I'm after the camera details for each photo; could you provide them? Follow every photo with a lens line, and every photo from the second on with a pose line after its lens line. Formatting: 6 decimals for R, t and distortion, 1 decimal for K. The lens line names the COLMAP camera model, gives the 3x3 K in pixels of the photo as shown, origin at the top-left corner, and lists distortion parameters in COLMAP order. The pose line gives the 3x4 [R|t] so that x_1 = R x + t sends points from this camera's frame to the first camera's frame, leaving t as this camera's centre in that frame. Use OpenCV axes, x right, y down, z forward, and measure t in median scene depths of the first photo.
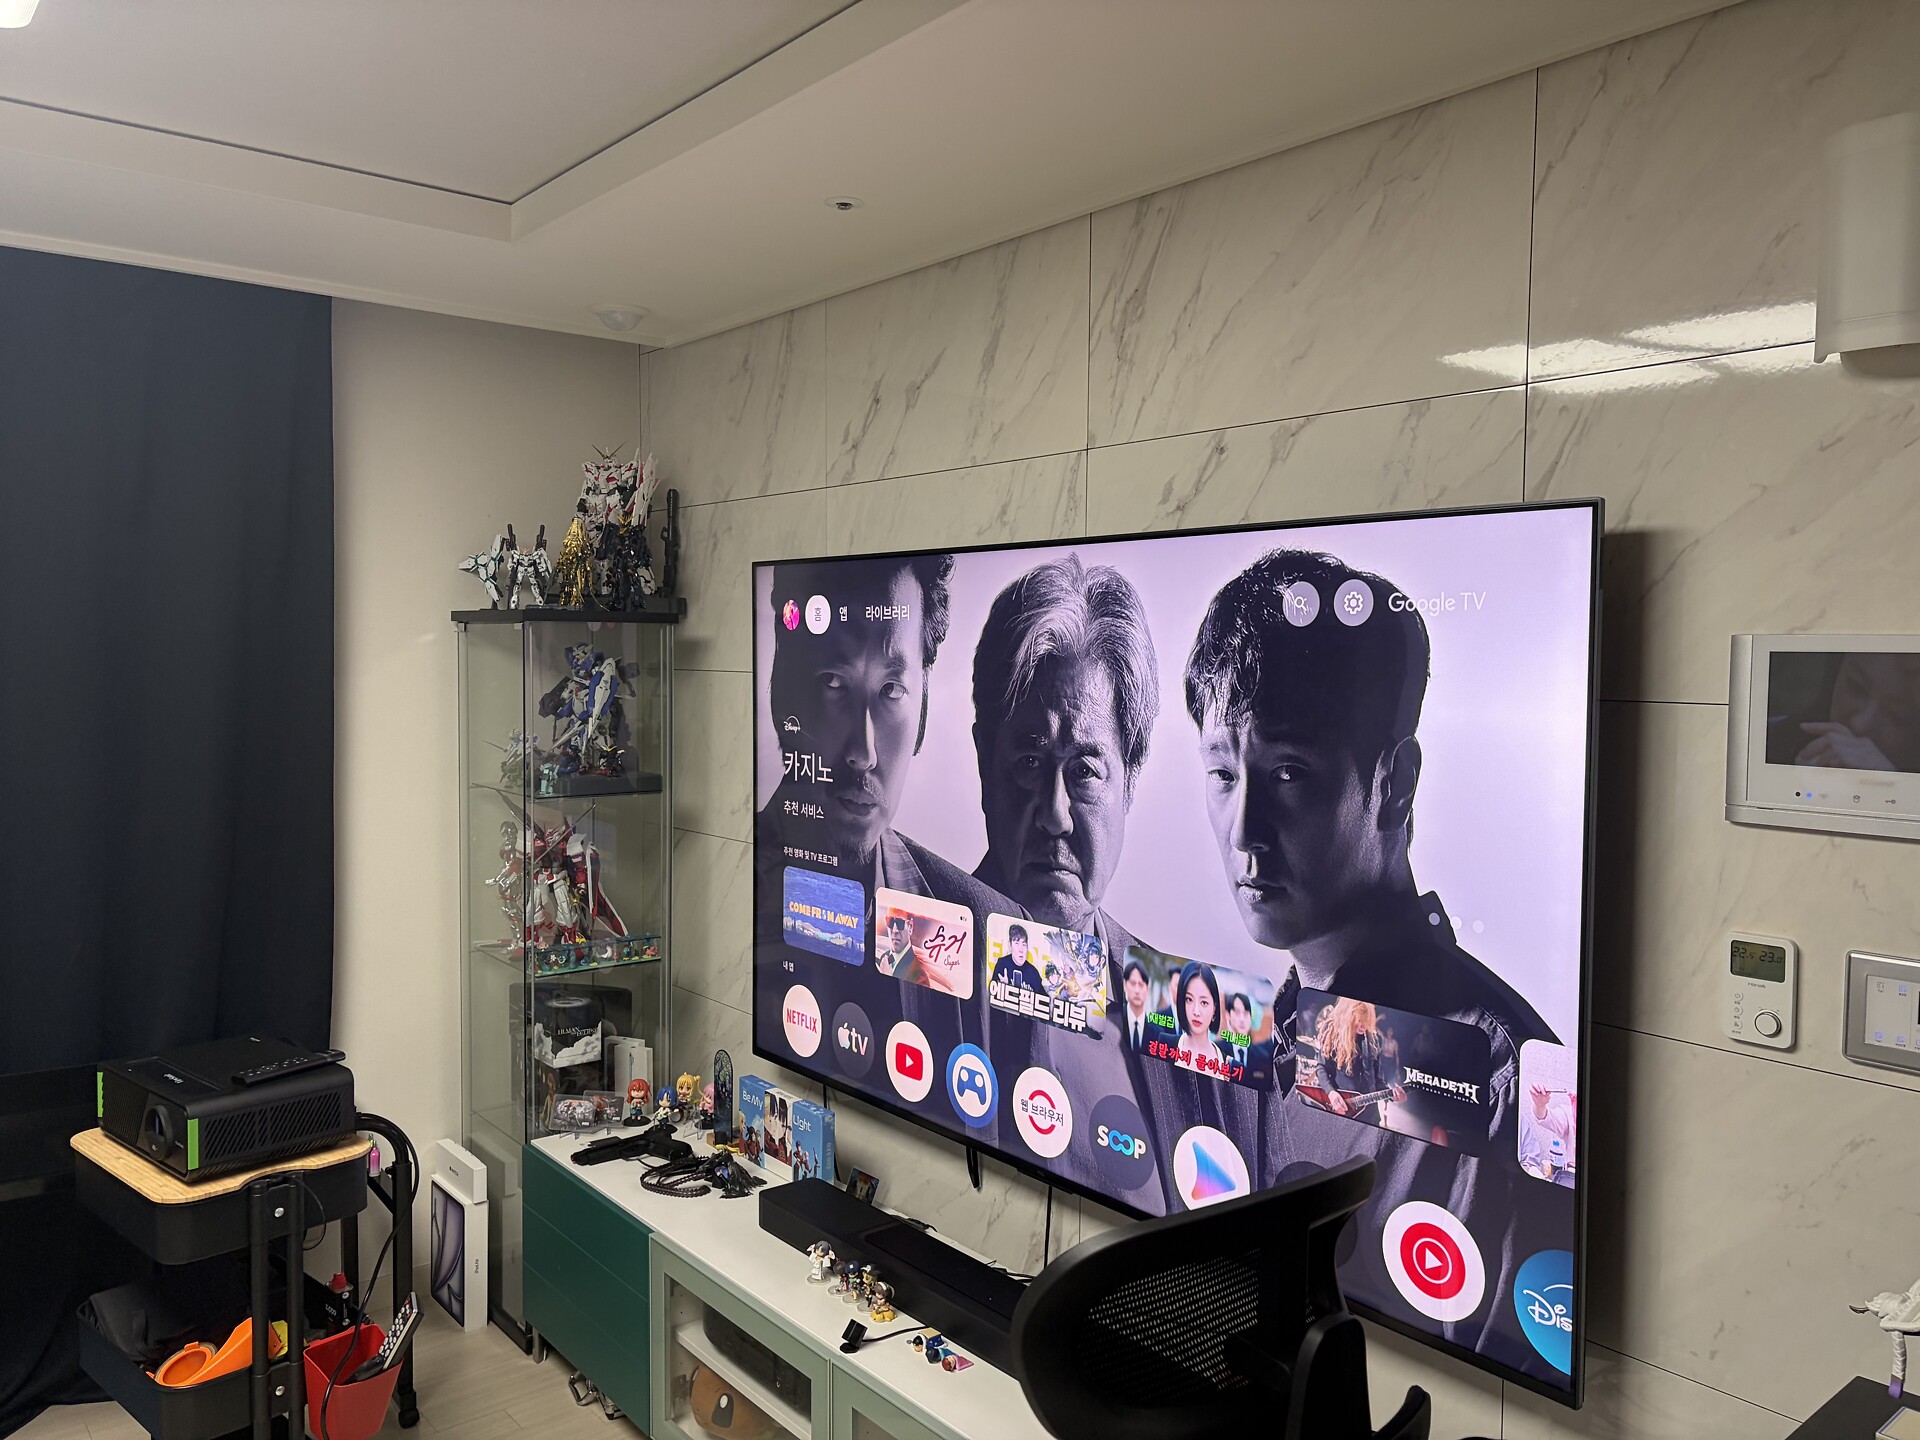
lens RADIAL K [[1438.6, 0, 960.0], [0, 1438.6, 720.0], [0, 0, 1]] dist [0.047970, -0.034631]
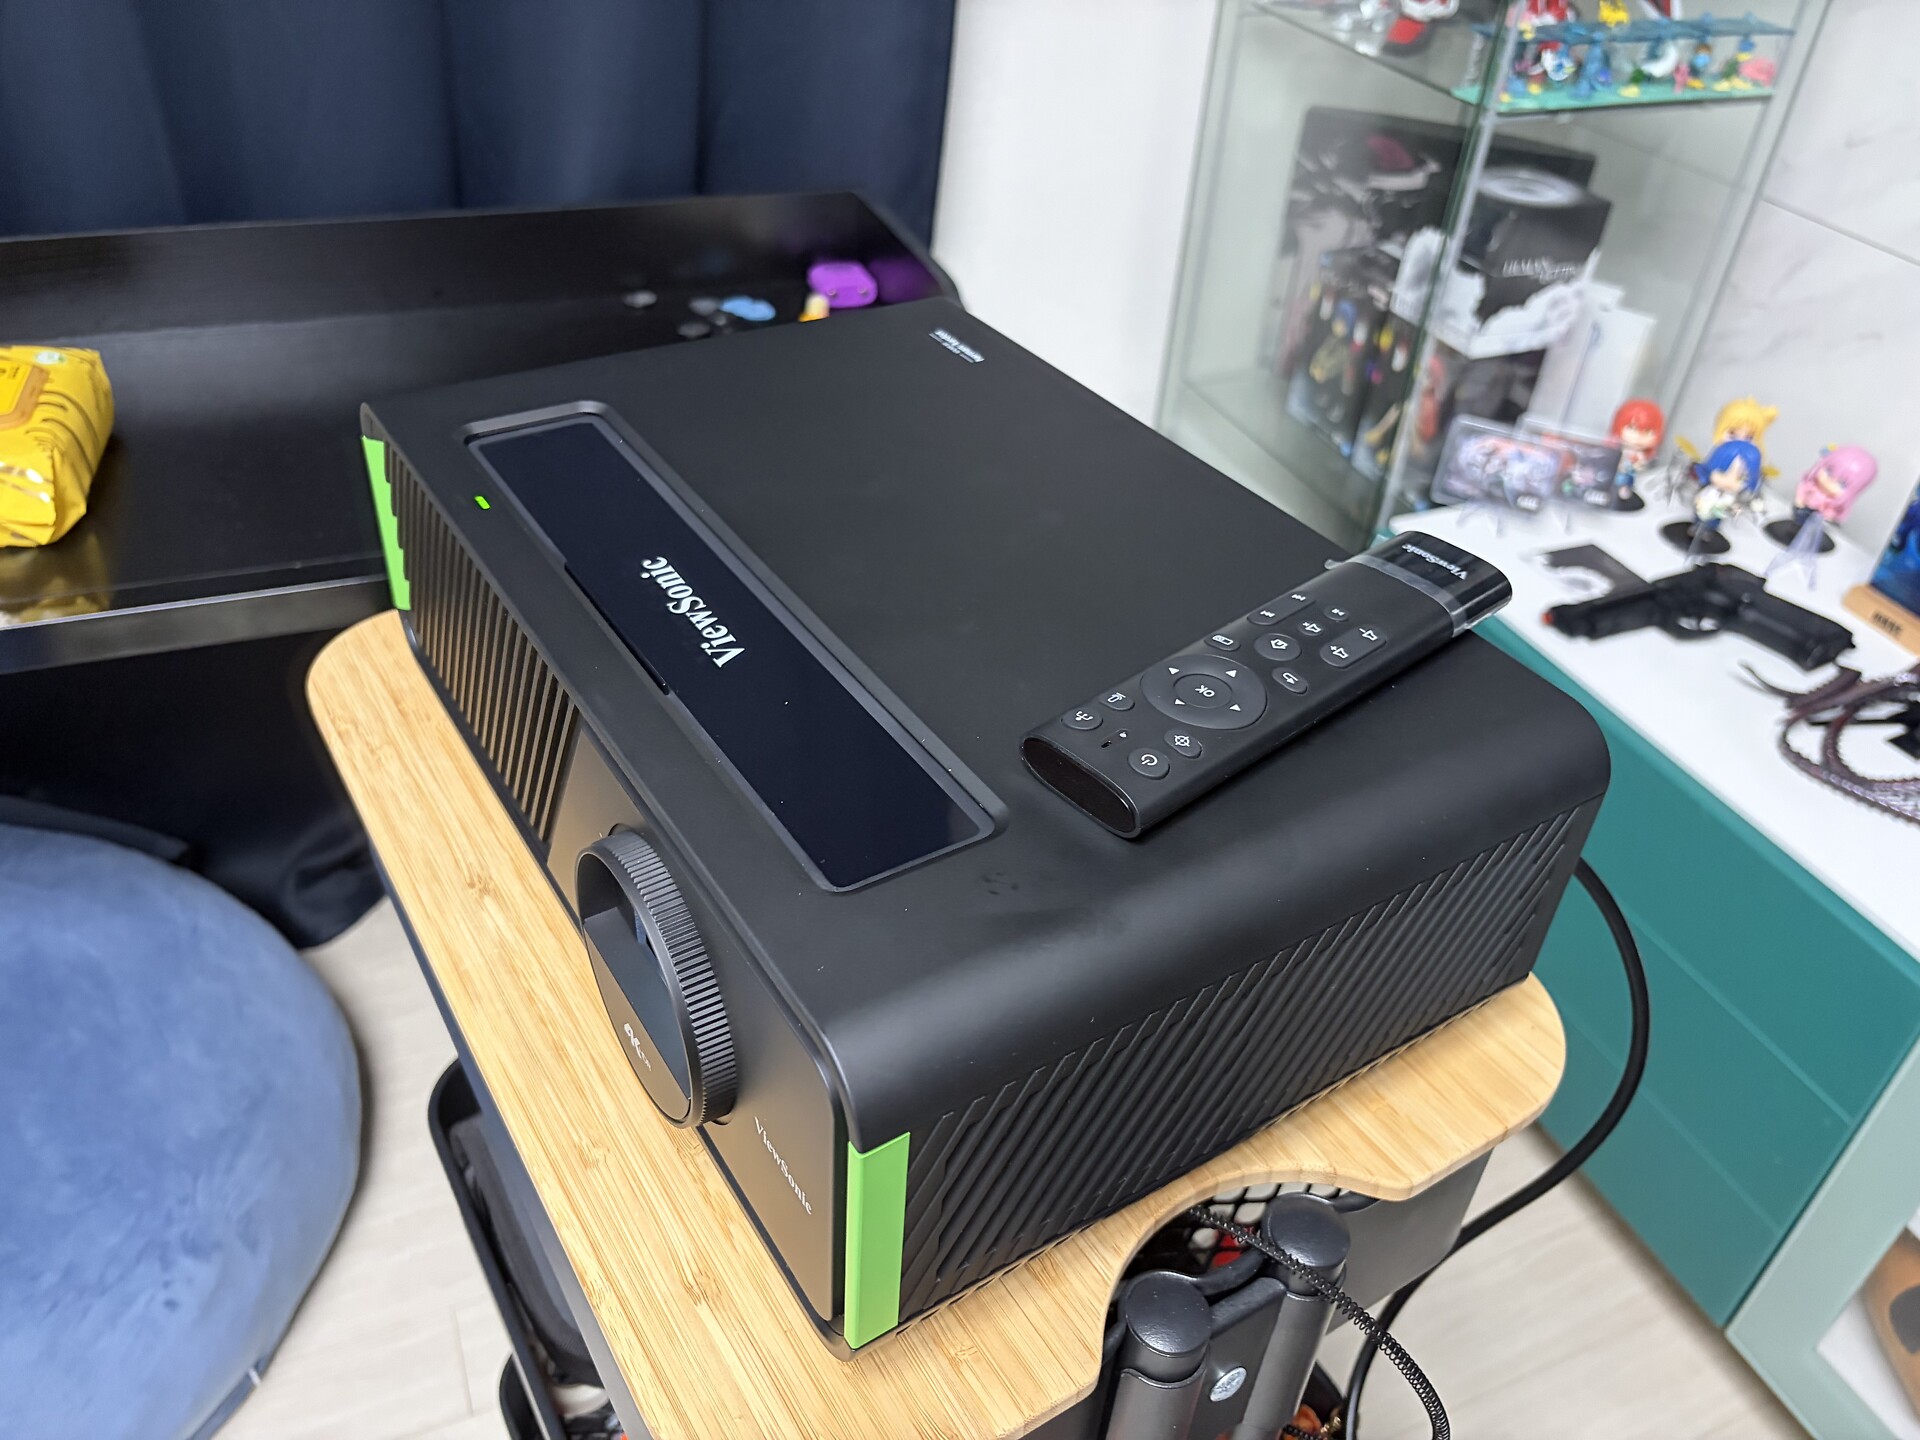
lens RADIAL K [[1438.6, 0, 960.0], [0, 1438.6, 720.0], [0, 0, 1]] dist [0.047970, -0.034631]
pose [[0.957016, 0.212230, -0.197684, -0.316154], [-0.064405, 0.820073, 0.568623, 0.101733], [0.282794, -0.531449, 0.798492, 0.578595]]
